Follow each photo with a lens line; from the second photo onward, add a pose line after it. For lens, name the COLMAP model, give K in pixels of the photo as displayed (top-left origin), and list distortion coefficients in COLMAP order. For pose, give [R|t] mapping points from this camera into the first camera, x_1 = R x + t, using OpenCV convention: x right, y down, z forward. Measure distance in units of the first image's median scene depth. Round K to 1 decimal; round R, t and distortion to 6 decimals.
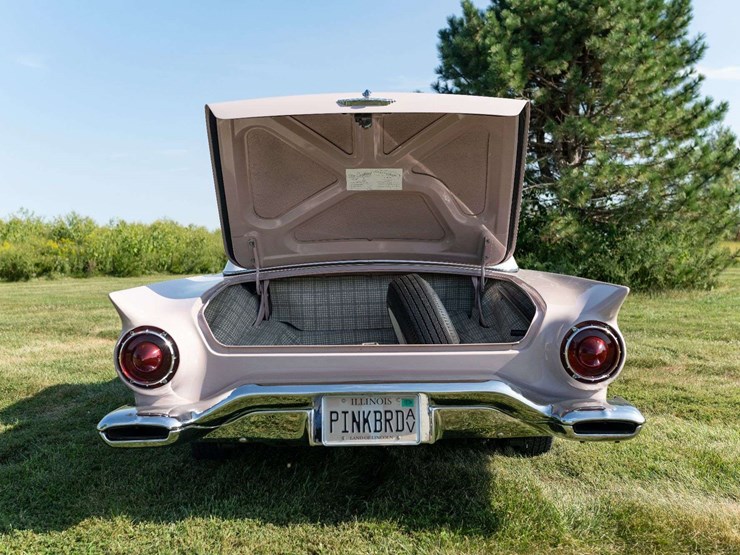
lens RADIAL K [[809.9, 0, 370.0], [0, 809.9, 277.5], [0, 0, 1]] dist [0.000298, 0.005747]
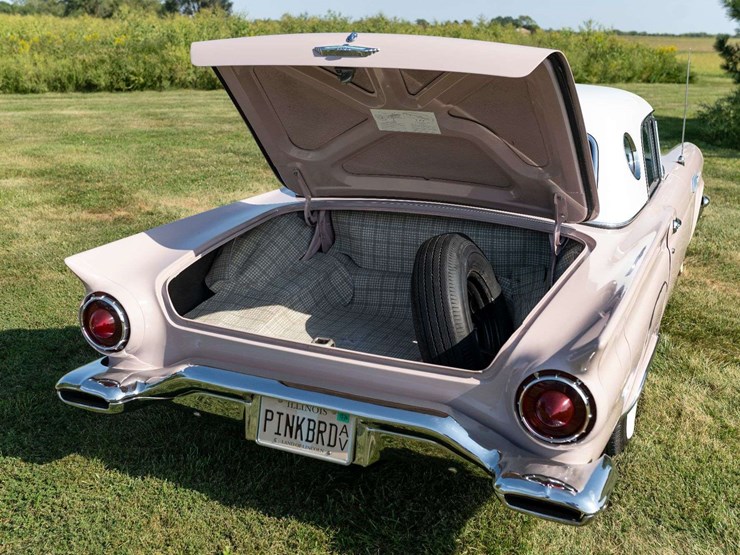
lens RADIAL K [[848.7, 0, 338.2], [0, 848.7, 272.1], [0, 0, 1]] dist [-0.000333, -0.005837]
pose [[0.906307, 0.136276, -0.400046, 0.388999], [-0.040061, 0.970025, 0.239682, -0.220362], [0.420718, -0.201199, 0.884599, 0.209123]]
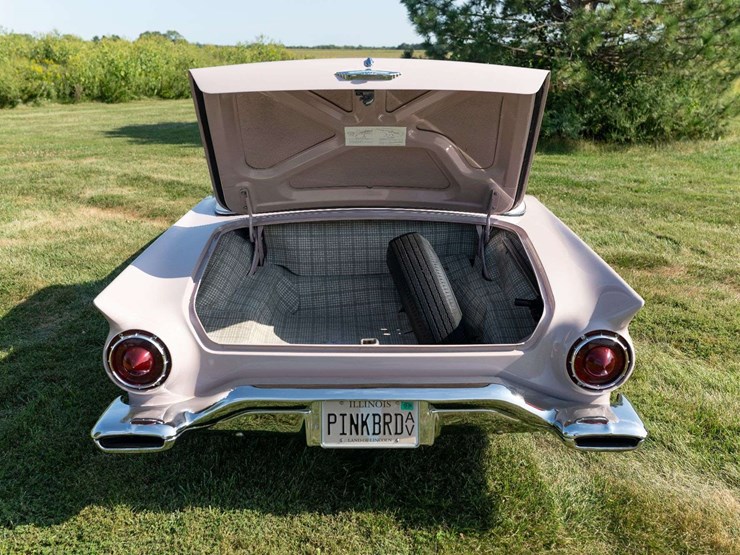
lens RADIAL K [[810.9, 0, 370.0], [0, 810.9, 277.5], [0, 0, 1]] dist [-0.002886, 0.008216]
pose [[0.999922, 0.010773, 0.006353, -0.006296], [-0.011950, 0.972859, 0.231090, -0.221265], [-0.003691, -0.231148, 0.972912, 0.082805]]
